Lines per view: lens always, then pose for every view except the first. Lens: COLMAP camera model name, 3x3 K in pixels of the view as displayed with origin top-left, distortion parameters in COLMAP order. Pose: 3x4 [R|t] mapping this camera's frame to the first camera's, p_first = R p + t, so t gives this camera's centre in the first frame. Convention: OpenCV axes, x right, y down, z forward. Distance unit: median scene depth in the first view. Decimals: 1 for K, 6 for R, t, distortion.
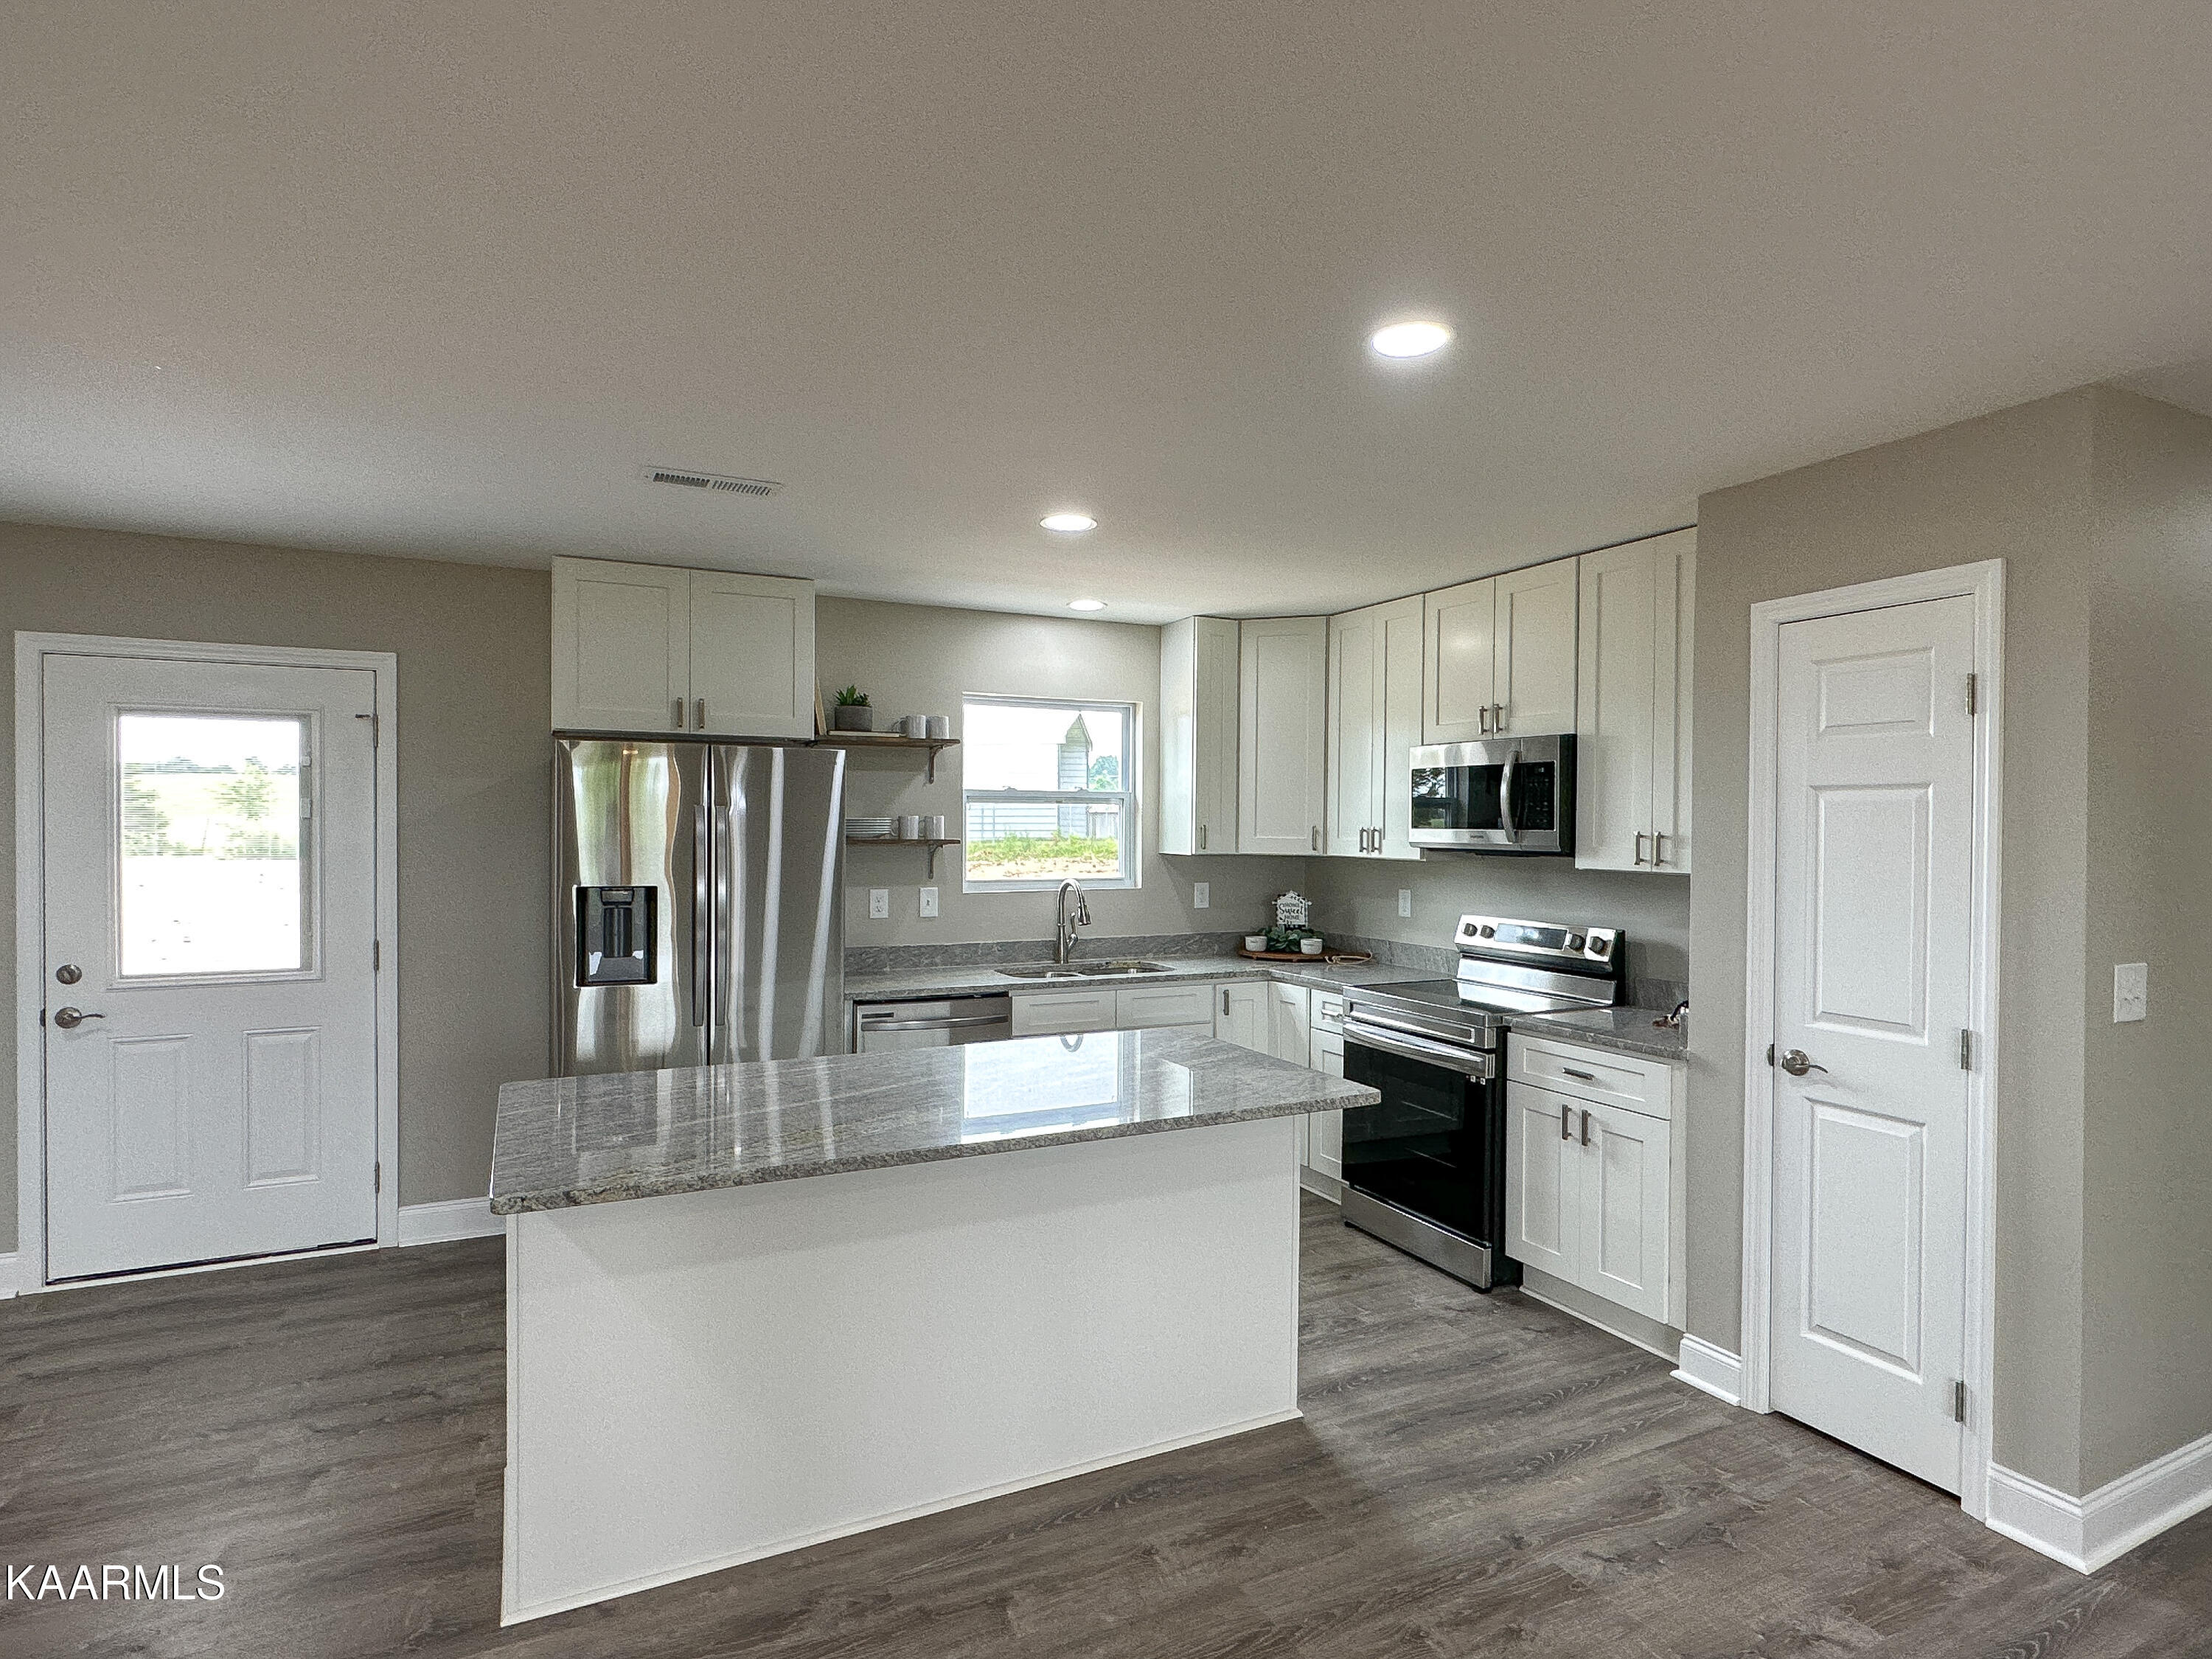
lens RADIAL K [[1189.8, 0, 1096.9], [0, 1189.8, 830.9], [0, 0, 1]] dist [-0.004029, 0.000652]
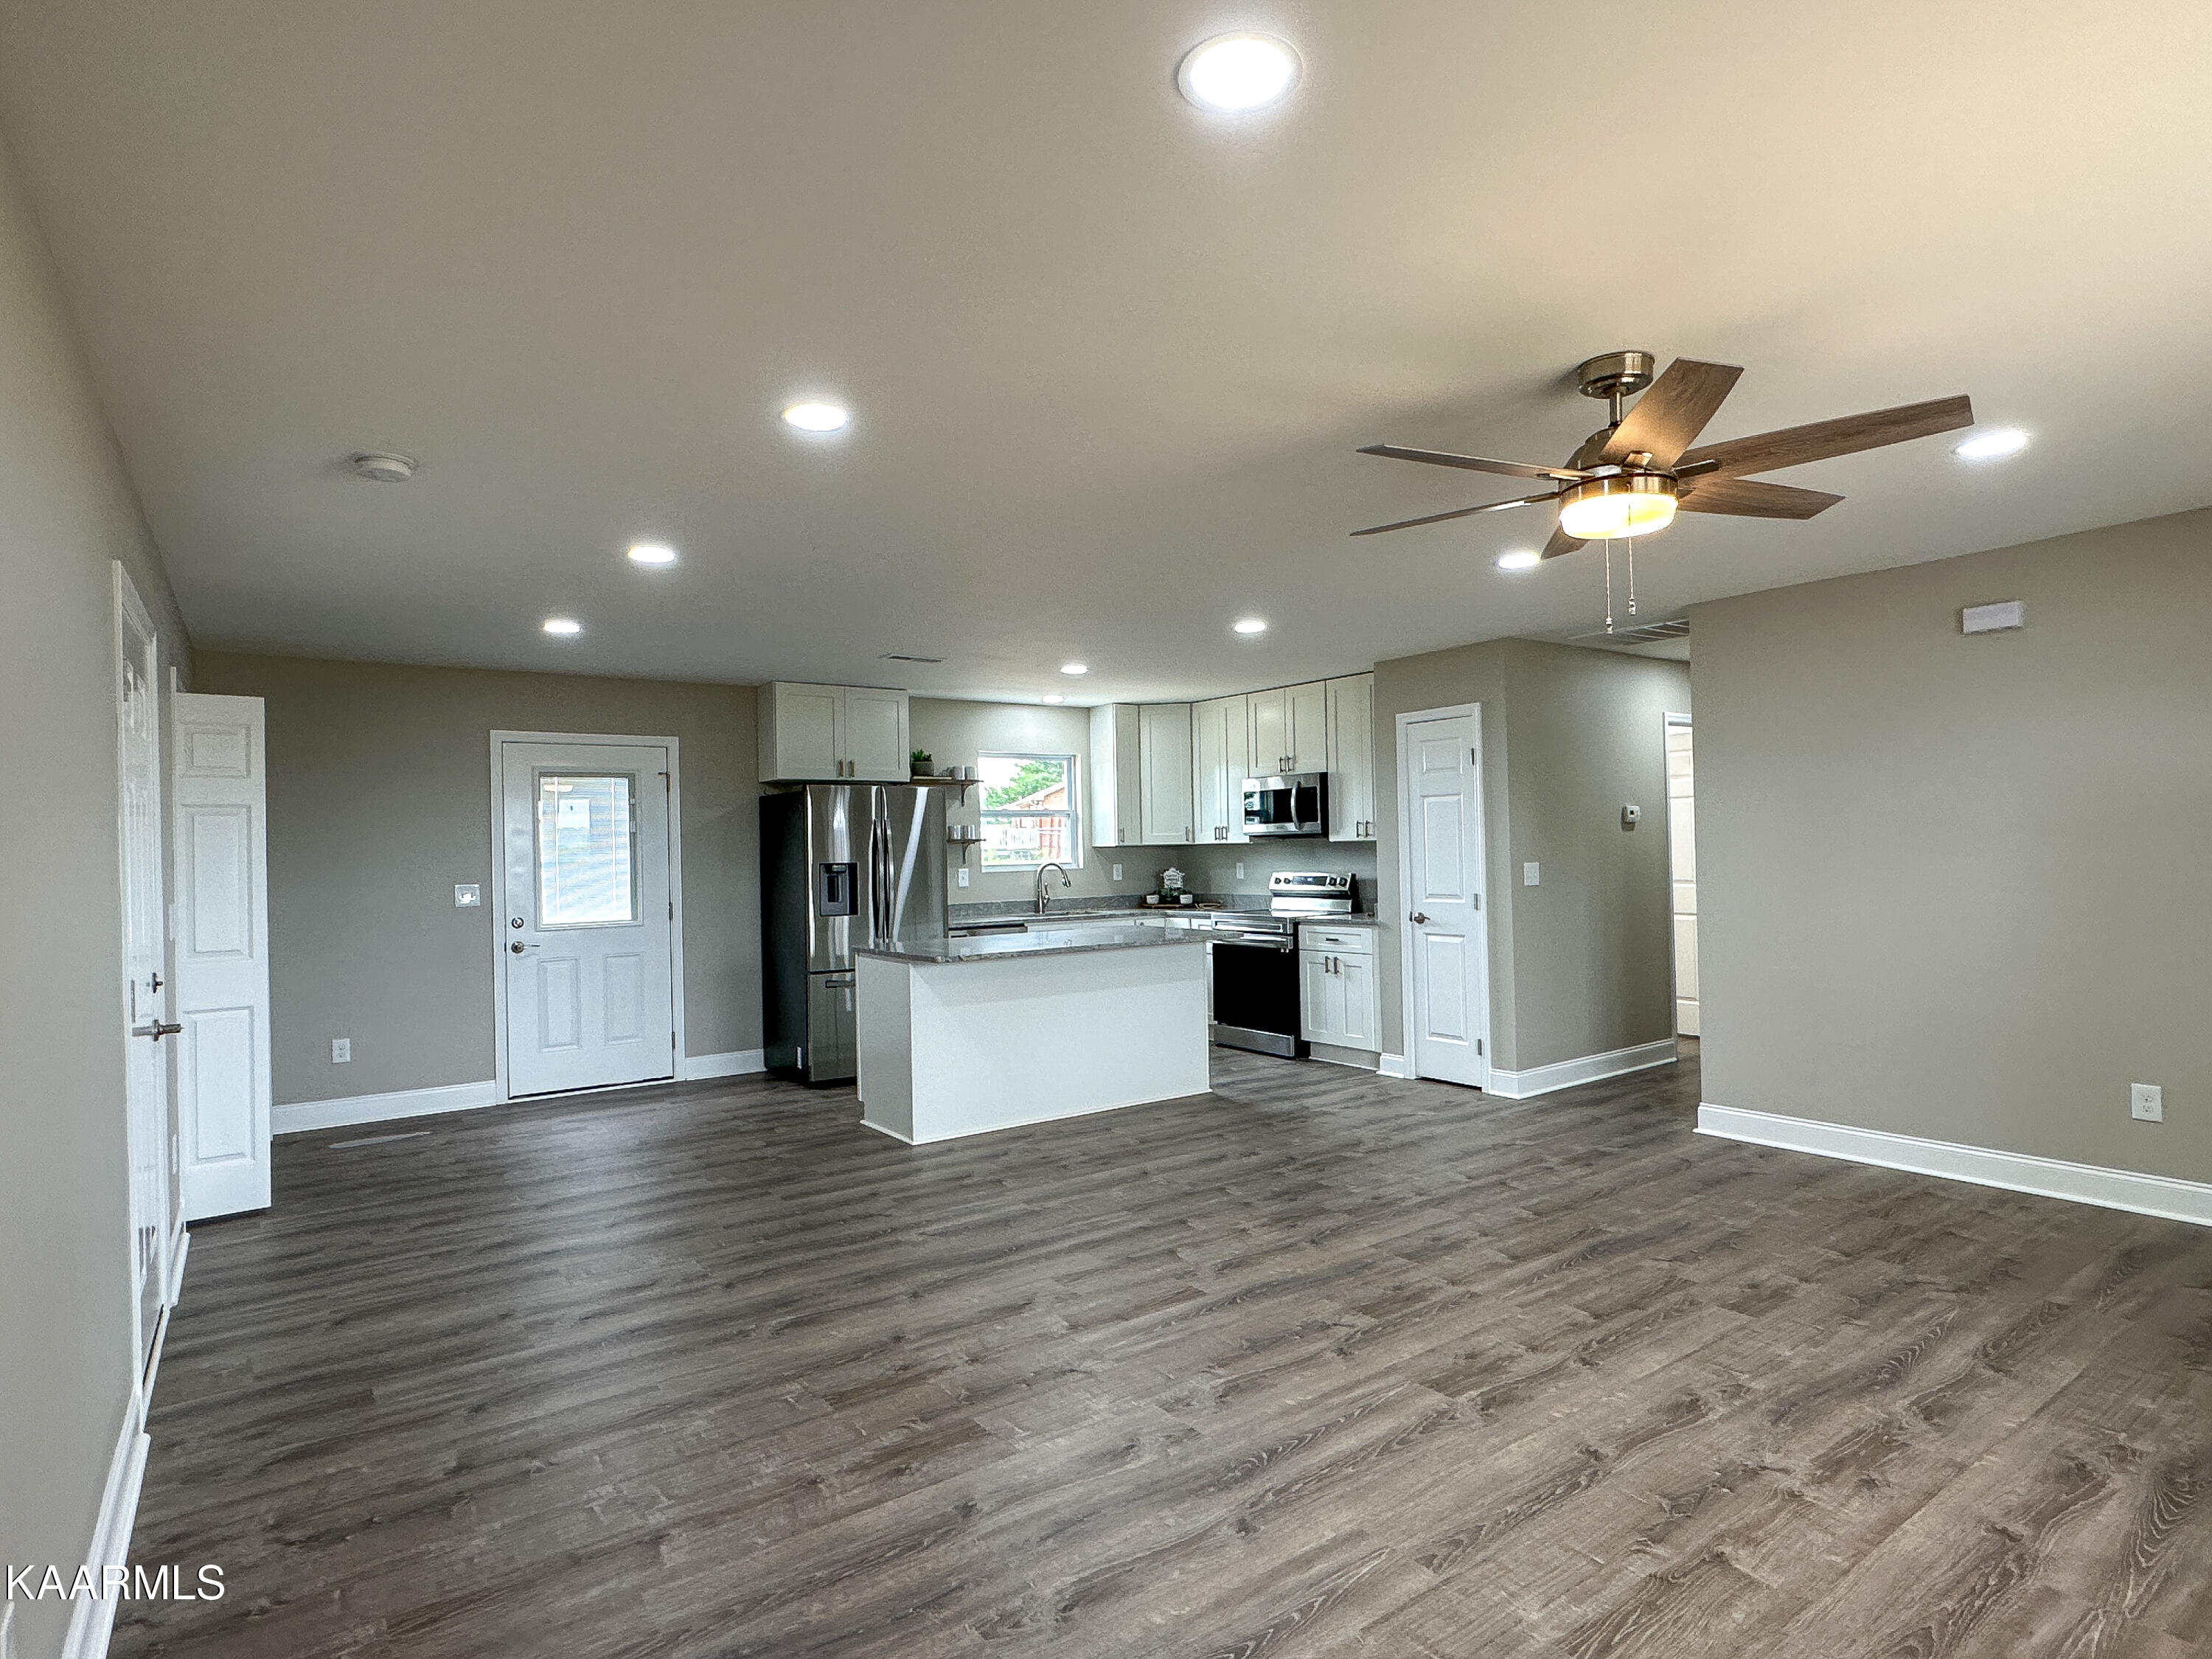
lens RADIAL K [[1189.8, 0, 1124.3], [0, 1189.8, 826.2], [0, 0, 1]] dist [-0.004029, 0.000652]
pose [[0.982848, -0.025122, 0.182698, -0.271305], [0.030184, 0.999232, -0.024980, 0.044097], [-0.181930, 0.030066, 0.982852, -0.821311]]
